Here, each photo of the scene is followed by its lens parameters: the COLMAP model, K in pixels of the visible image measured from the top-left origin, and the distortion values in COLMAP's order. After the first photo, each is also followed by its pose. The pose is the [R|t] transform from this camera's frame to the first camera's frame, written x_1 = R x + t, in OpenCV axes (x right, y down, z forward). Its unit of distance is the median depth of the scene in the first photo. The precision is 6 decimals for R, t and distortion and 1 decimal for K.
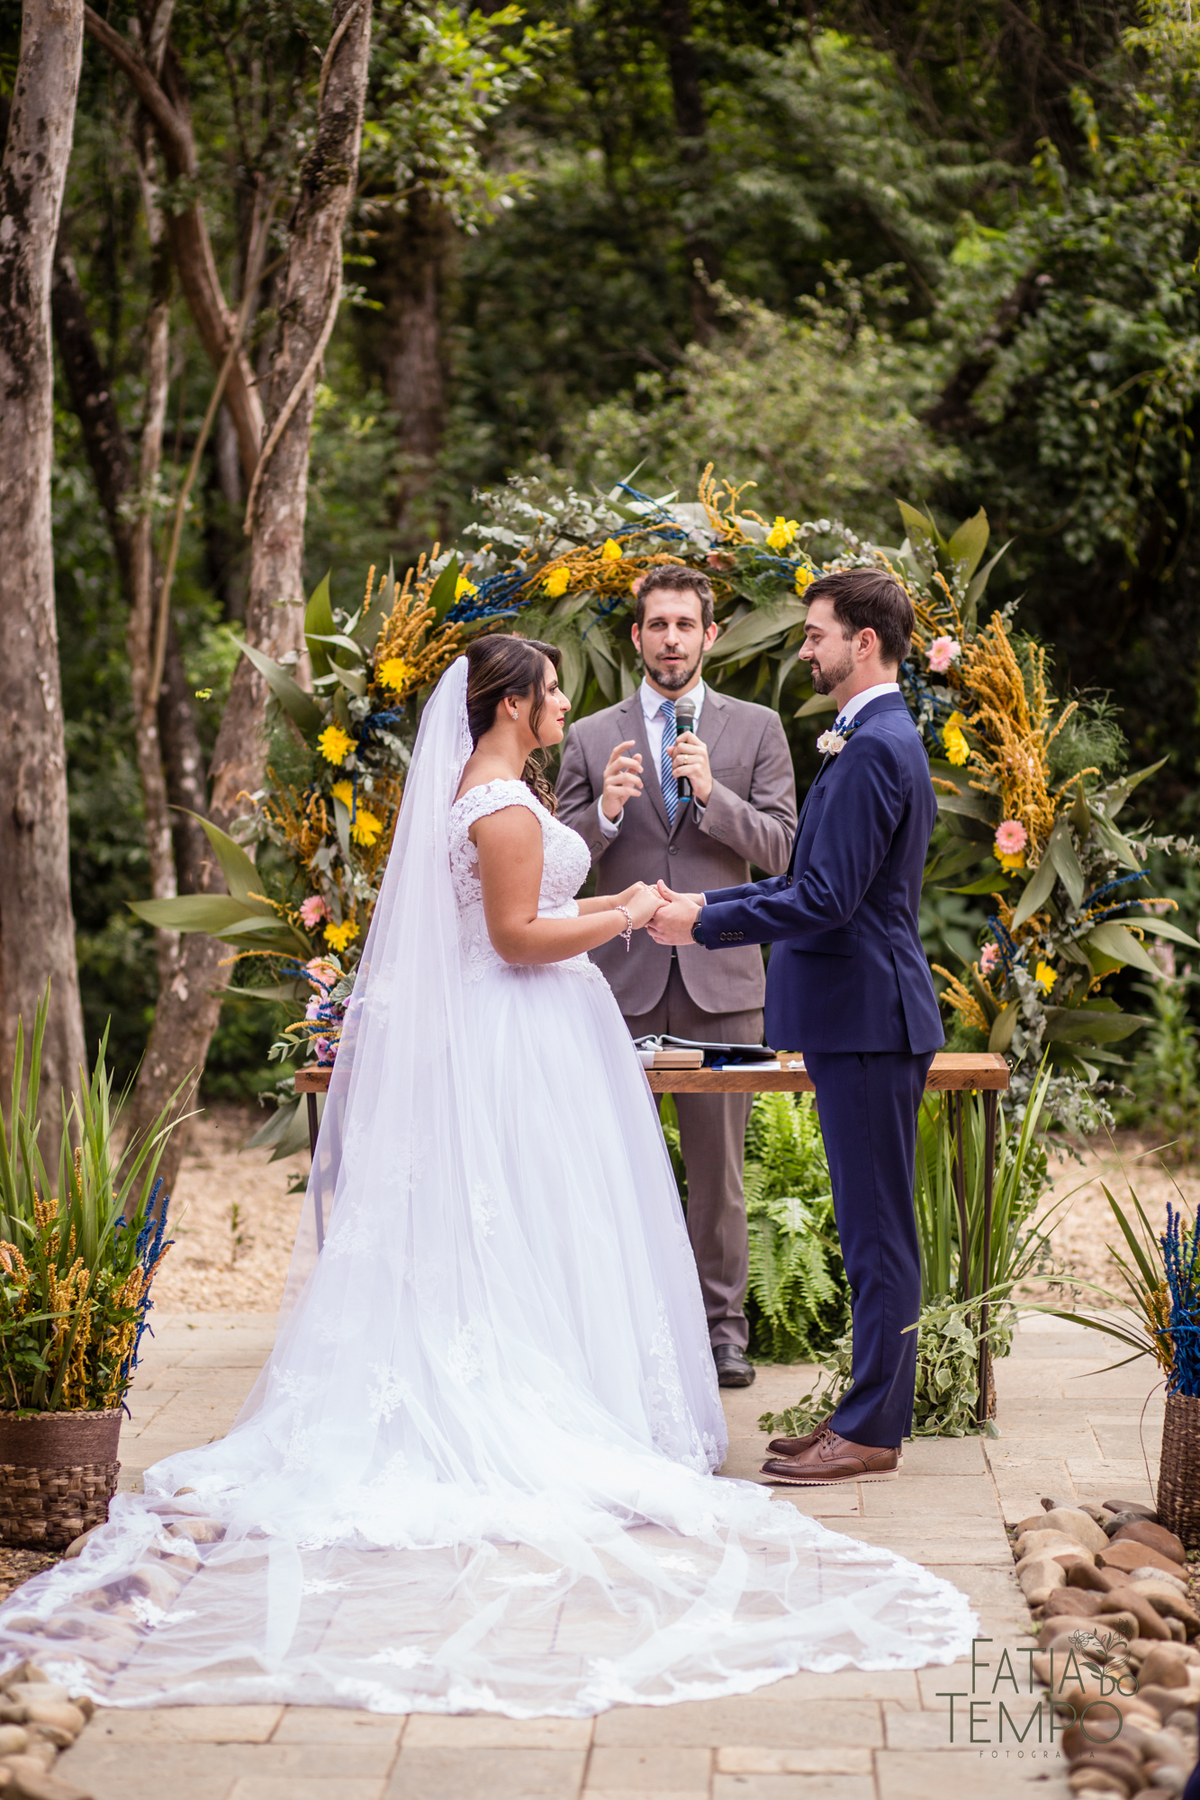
lens RADIAL K [[4352.2, 0, 597.4], [0, 4352.2, 885.7], [0, 0, 1]] dist [-0.125991, 0.000000]
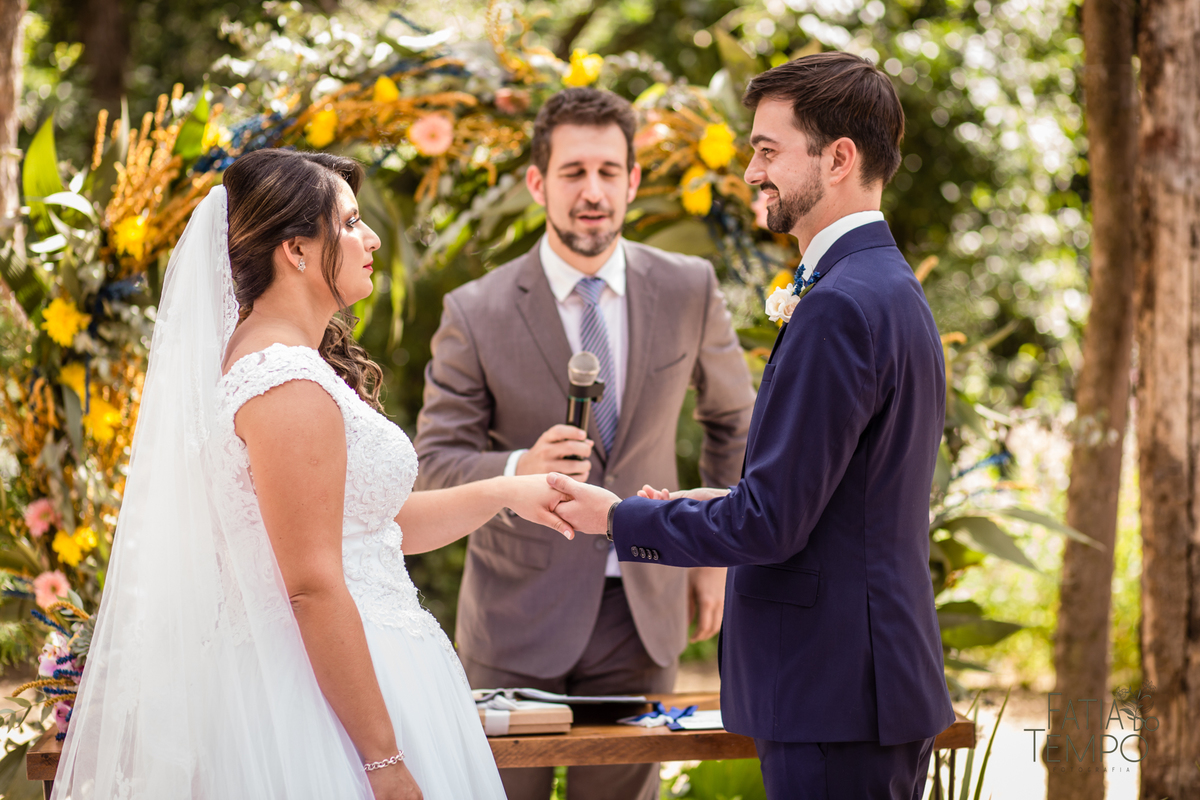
lens RADIAL K [[2901.4, 0, 597.6], [0, 2901.4, 408.4], [0, 0, 1]] dist [-0.125991, 0.000000]
pose [[0.991274, -0.017872, 0.130600, -0.030938], [0.018450, 0.999825, -0.003215, -0.011791], [-0.130520, 0.005597, 0.991430, 0.430002]]
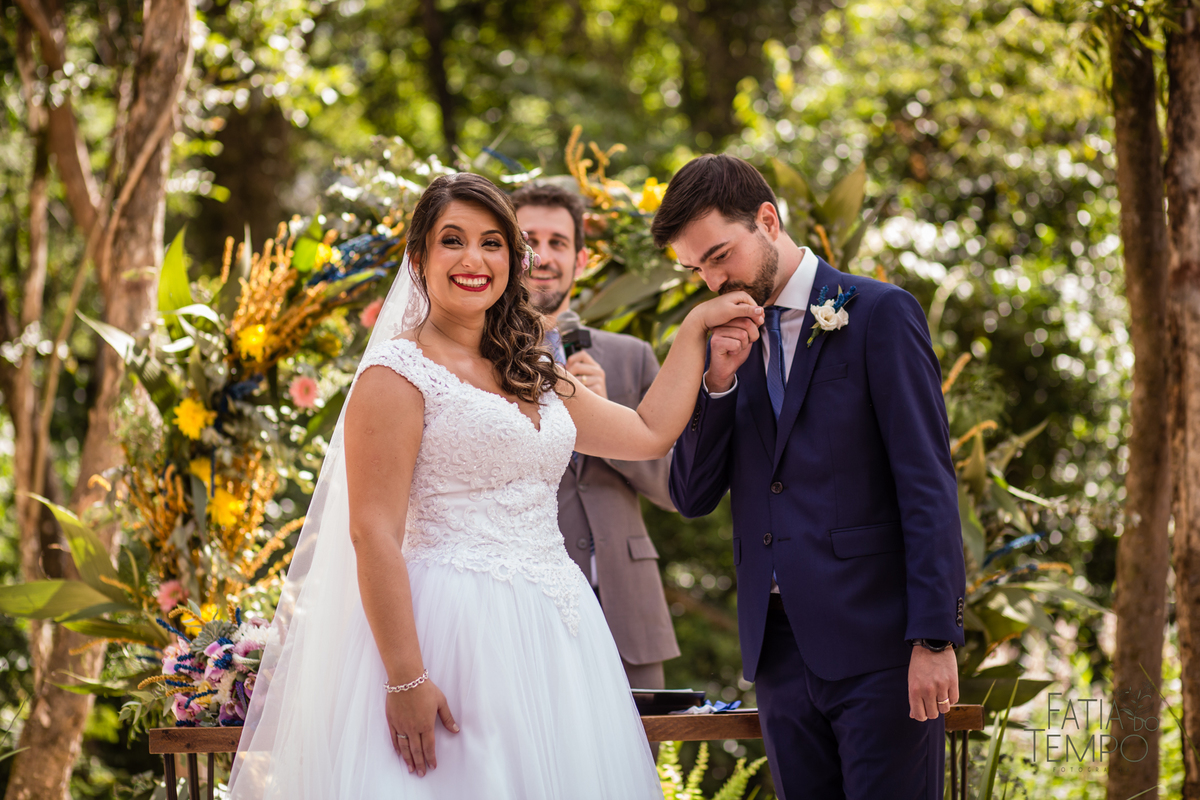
lens RADIAL K [[2901.4, 0, 597.7], [0, 2901.4, 409.4], [0, 0, 1]] dist [-0.125991, 0.000000]
pose [[0.996594, -0.012283, 0.081547, -0.023425], [0.021857, 0.992824, -0.117574, 0.042273], [-0.079518, 0.118956, 0.989710, 0.365719]]
